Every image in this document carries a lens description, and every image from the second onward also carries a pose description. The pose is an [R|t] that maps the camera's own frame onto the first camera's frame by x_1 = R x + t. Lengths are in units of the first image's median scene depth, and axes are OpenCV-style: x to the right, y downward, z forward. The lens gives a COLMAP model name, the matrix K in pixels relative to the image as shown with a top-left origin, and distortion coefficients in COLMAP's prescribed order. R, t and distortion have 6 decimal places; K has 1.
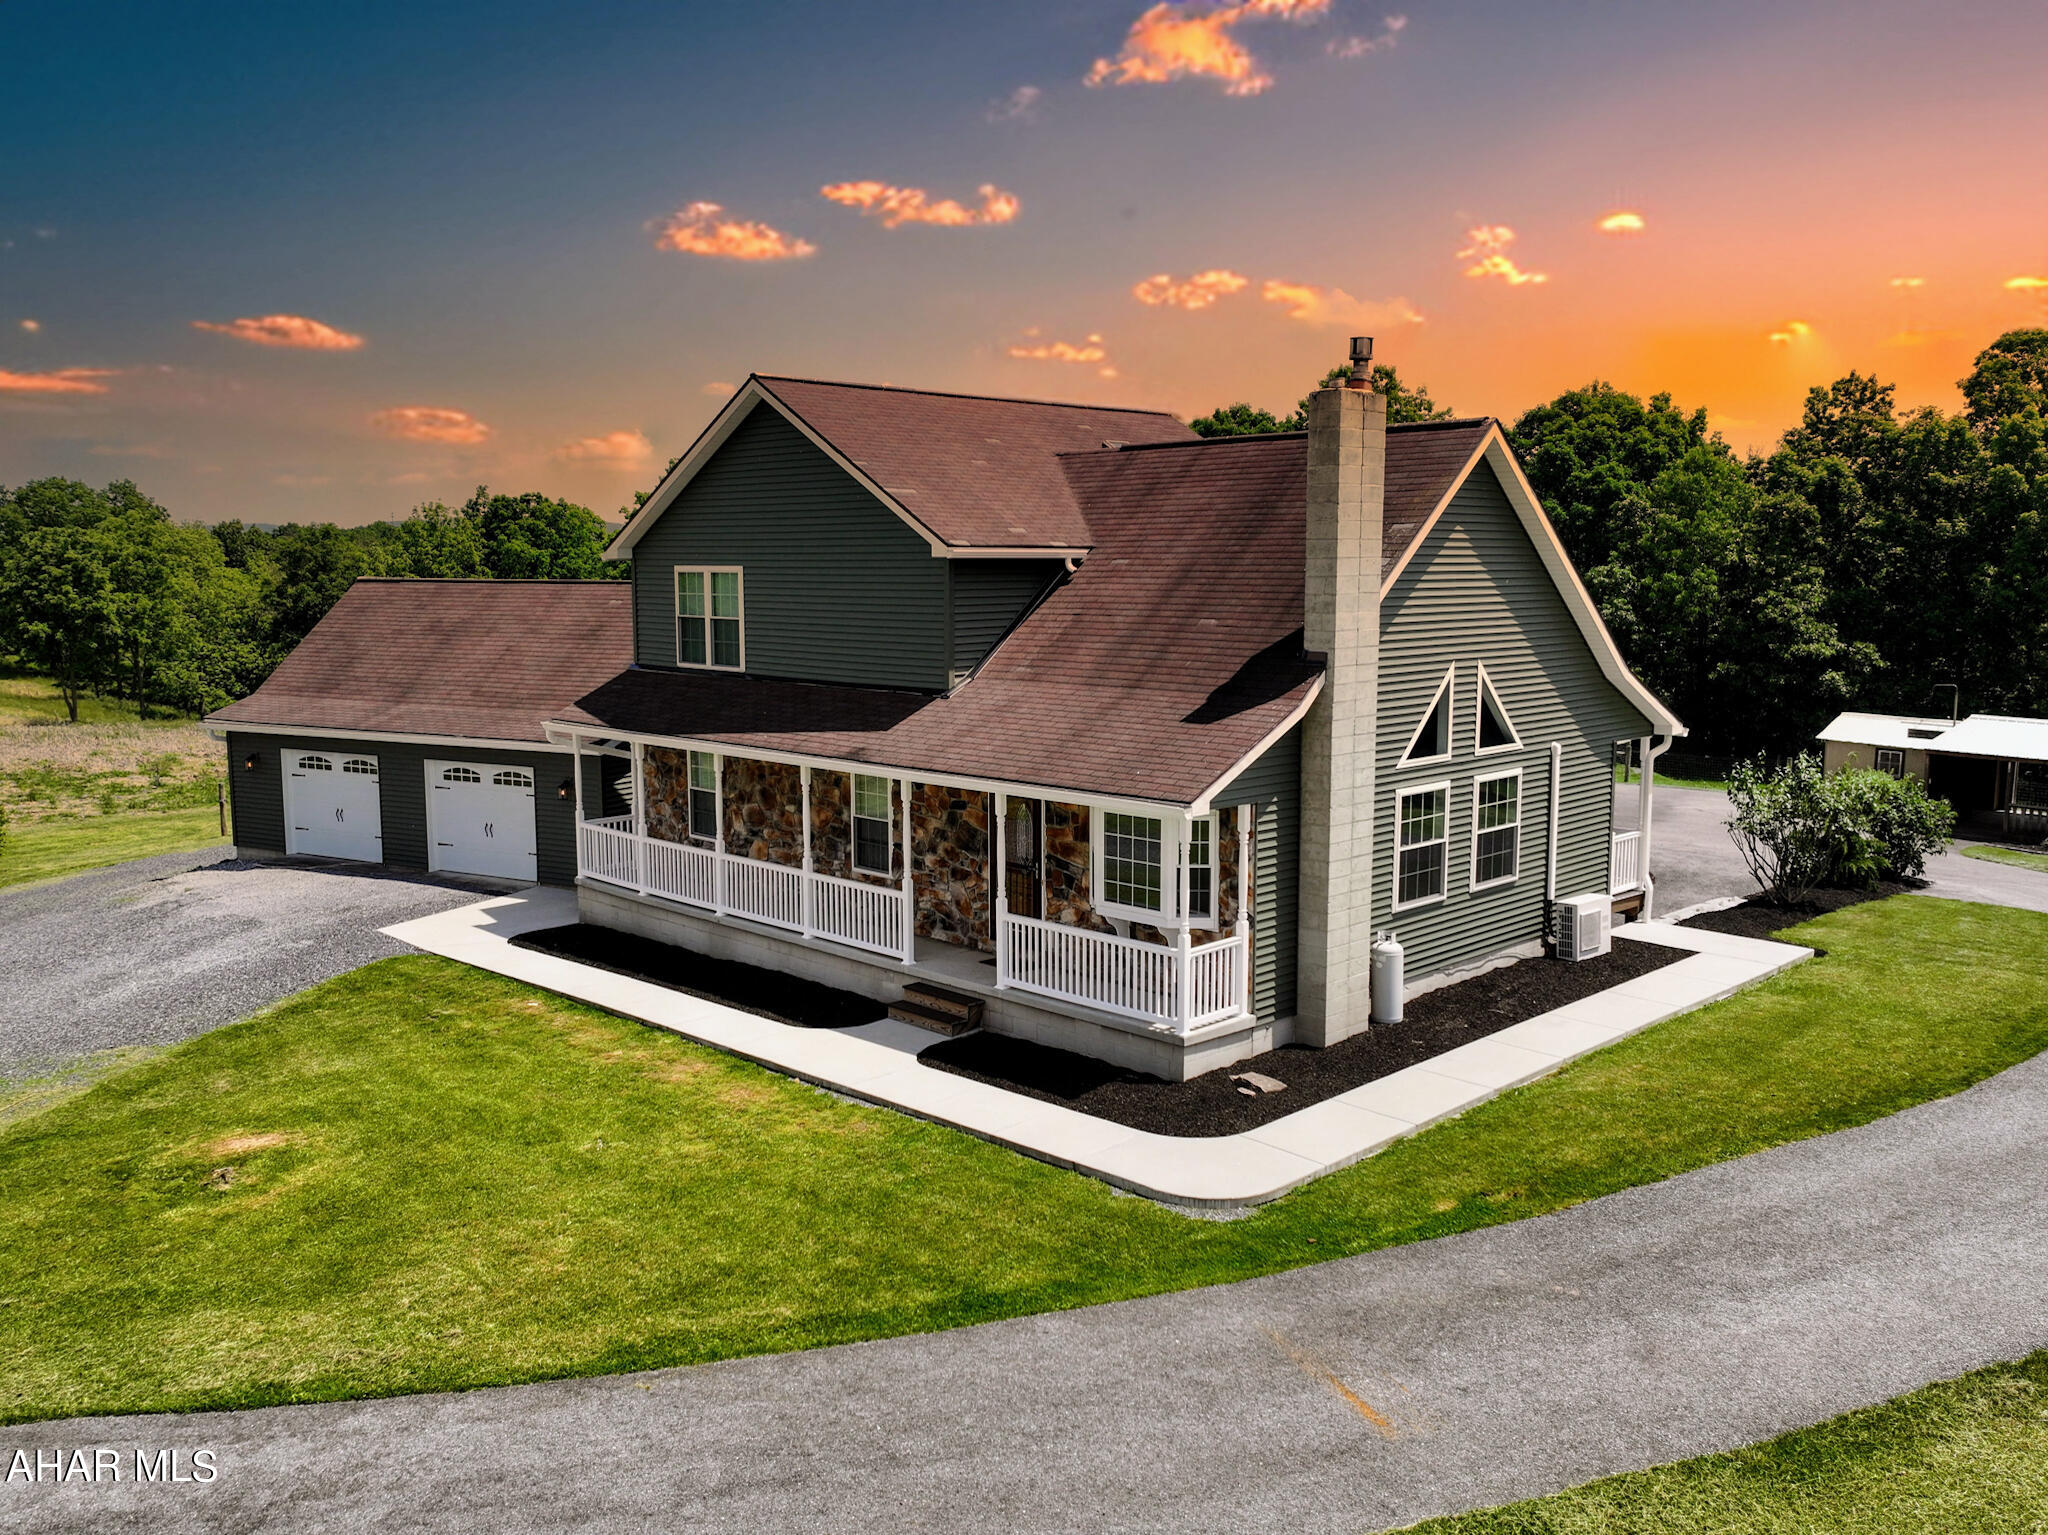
lens RADIAL K [[1659.4, 0, 1021.1], [0, 1659.4, 772.7], [0, 0, 1]] dist [0.012403, -0.008577]
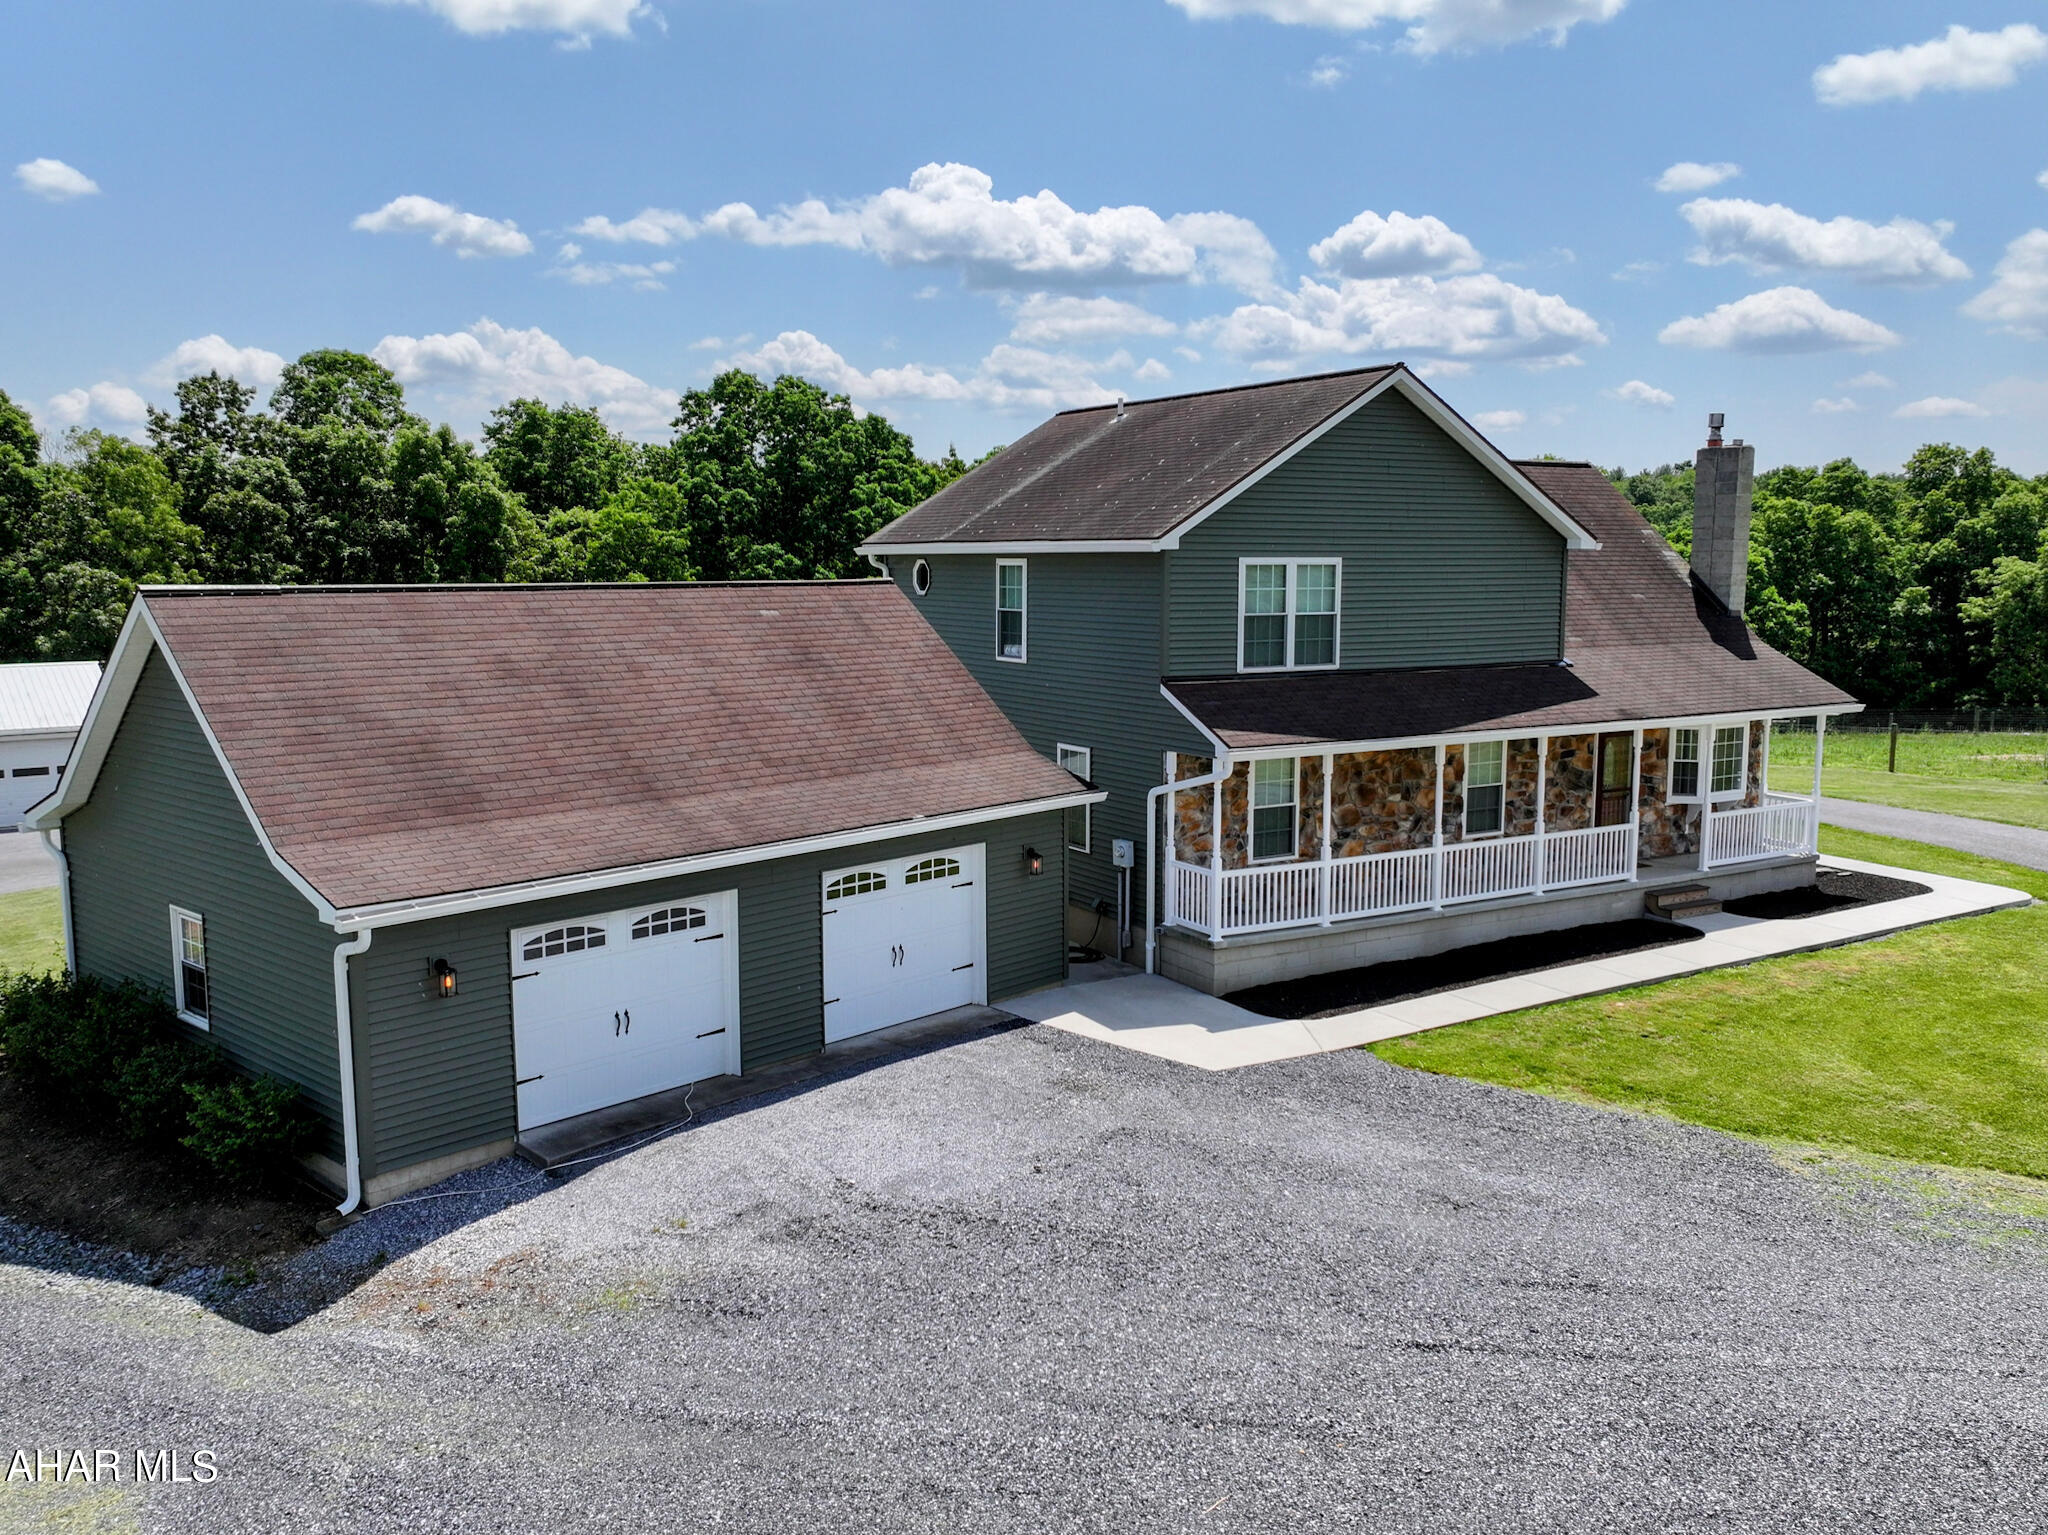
lens RADIAL K [[1659.4, 0, 1021.1], [0, 1659.4, 772.7], [0, 0, 1]] dist [0.012403, -0.008577]
pose [[0.242106, -0.122393, 0.962499, -1.409184], [0.124315, 0.987748, 0.094334, -0.141818], [-0.962253, 0.096815, 0.254355, 1.164070]]
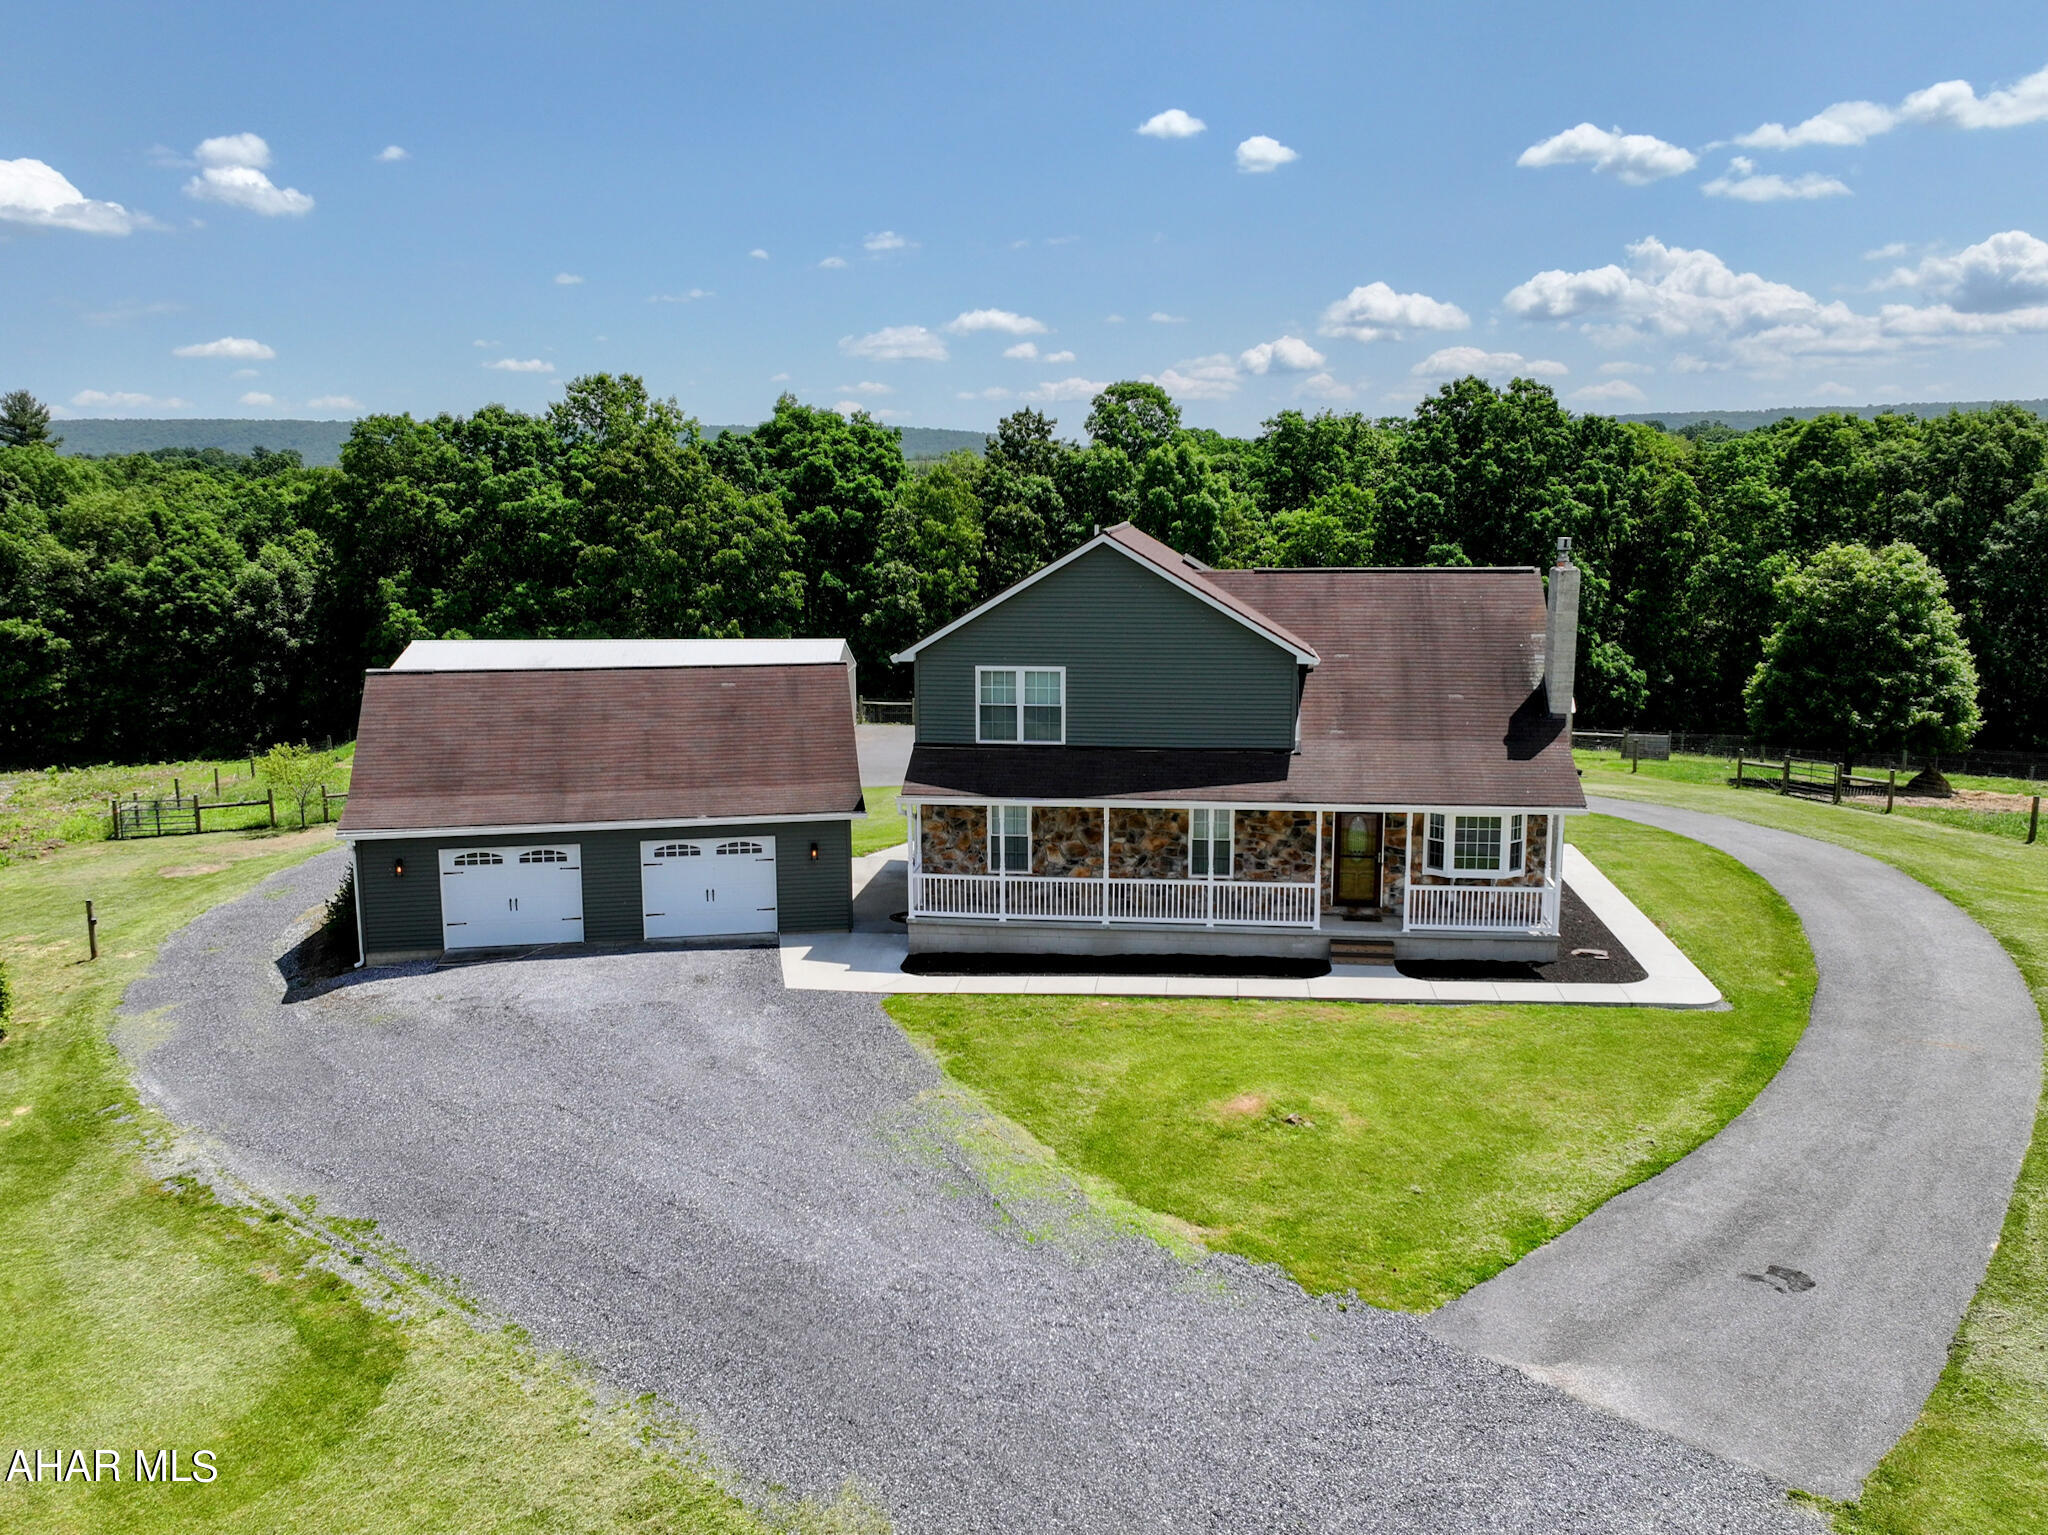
lens RADIAL K [[1659.4, 0, 1021.1], [0, 1659.4, 772.7], [0, 0, 1]] dist [0.012403, -0.008577]
pose [[0.778116, -0.103789, 0.619486, -1.278803], [0.081469, 0.994599, 0.064305, -0.158053], [-0.622815, 0.000433, 0.782369, -0.039290]]
